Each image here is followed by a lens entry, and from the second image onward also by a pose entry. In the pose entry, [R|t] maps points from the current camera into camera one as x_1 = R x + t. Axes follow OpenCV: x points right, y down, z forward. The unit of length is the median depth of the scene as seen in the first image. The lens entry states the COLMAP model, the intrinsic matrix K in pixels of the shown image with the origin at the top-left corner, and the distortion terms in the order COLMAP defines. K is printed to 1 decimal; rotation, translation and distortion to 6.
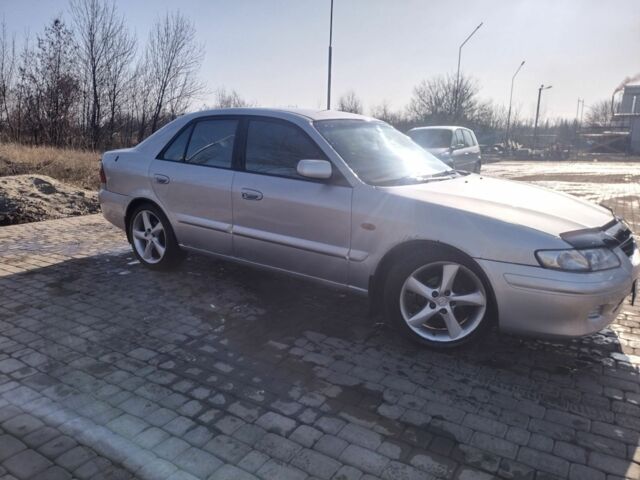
lens RADIAL K [[450.5, 0, 320.0], [0, 450.5, 240.0], [0, 0, 1]] dist [0.014536, 0.001519]
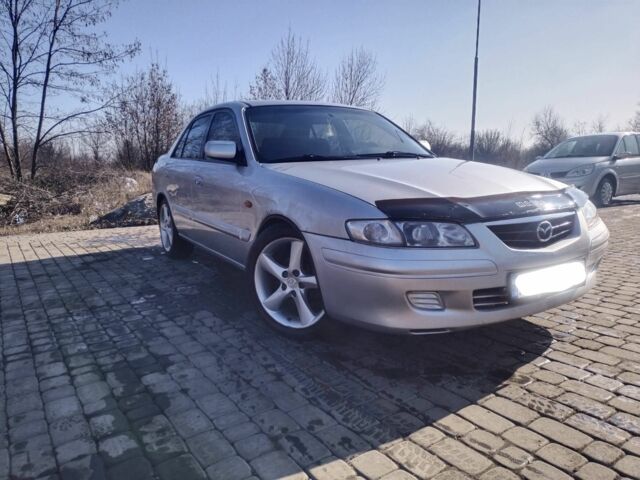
lens RADIAL K [[445.6, 0, 320.0], [0, 445.6, 240.0], [0, 0, 1]] dist [0.071263, -0.087574]
pose [[0.924893, 0.032227, -0.378860, 0.664768], [-0.052509, 0.997680, -0.043322, 0.087274], [0.376585, 0.059962, 0.924439, 0.185393]]
